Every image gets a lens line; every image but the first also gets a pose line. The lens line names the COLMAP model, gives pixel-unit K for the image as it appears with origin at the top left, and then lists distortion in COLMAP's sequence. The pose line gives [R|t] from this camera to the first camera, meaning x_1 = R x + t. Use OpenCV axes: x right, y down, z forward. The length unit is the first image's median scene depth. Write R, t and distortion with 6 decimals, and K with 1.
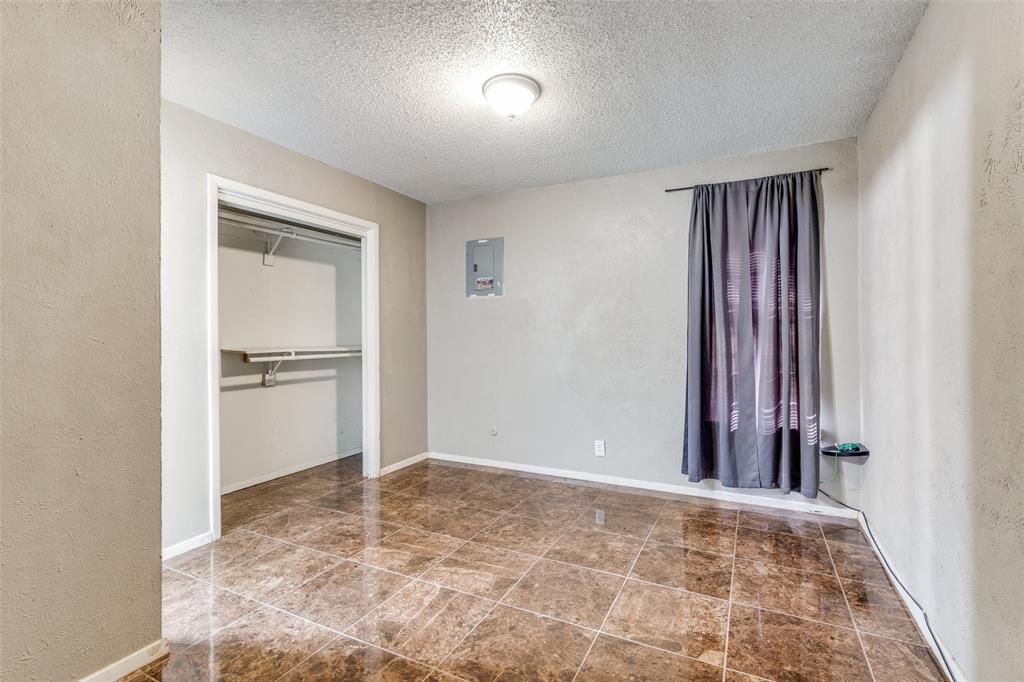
lens RADIAL K [[461.8, 0, 520.9], [0, 461.8, 337.5], [0, 0, 1]] dist [0.002528, 0.000246]
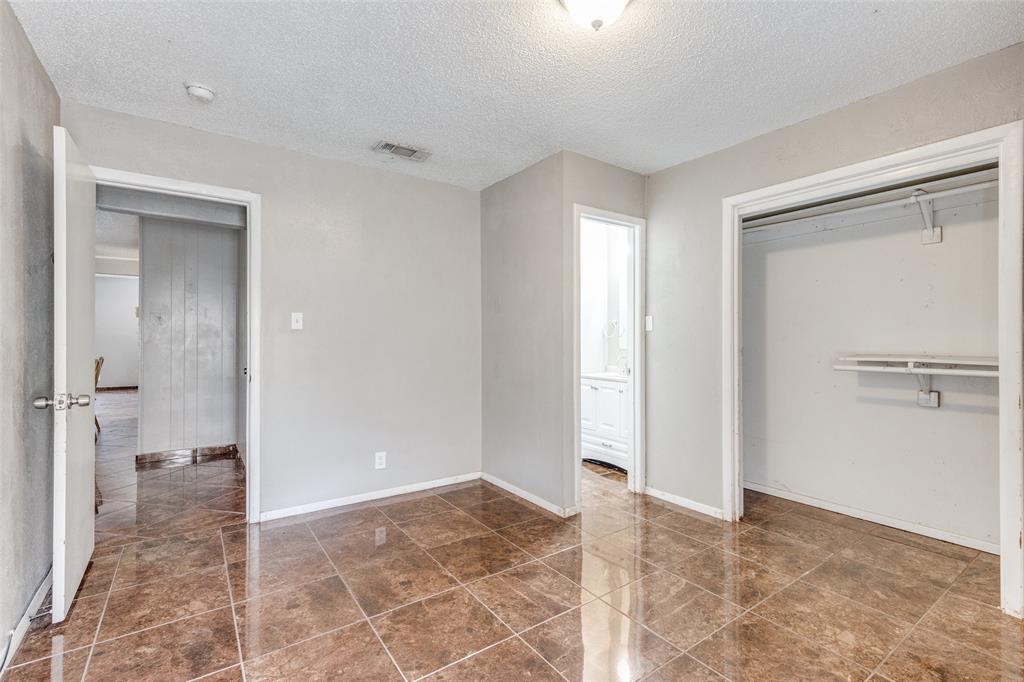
lens RADIAL K [[461.8, 0, 521.8], [0, 461.8, 338.1], [0, 0, 1]] dist [0.002528, 0.000246]
pose [[-0.465002, 0.004586, -0.885298, 0.575935], [0.001042, 0.999989, 0.004633, -0.013419], [0.885309, 0.001232, -0.465001, 1.096087]]
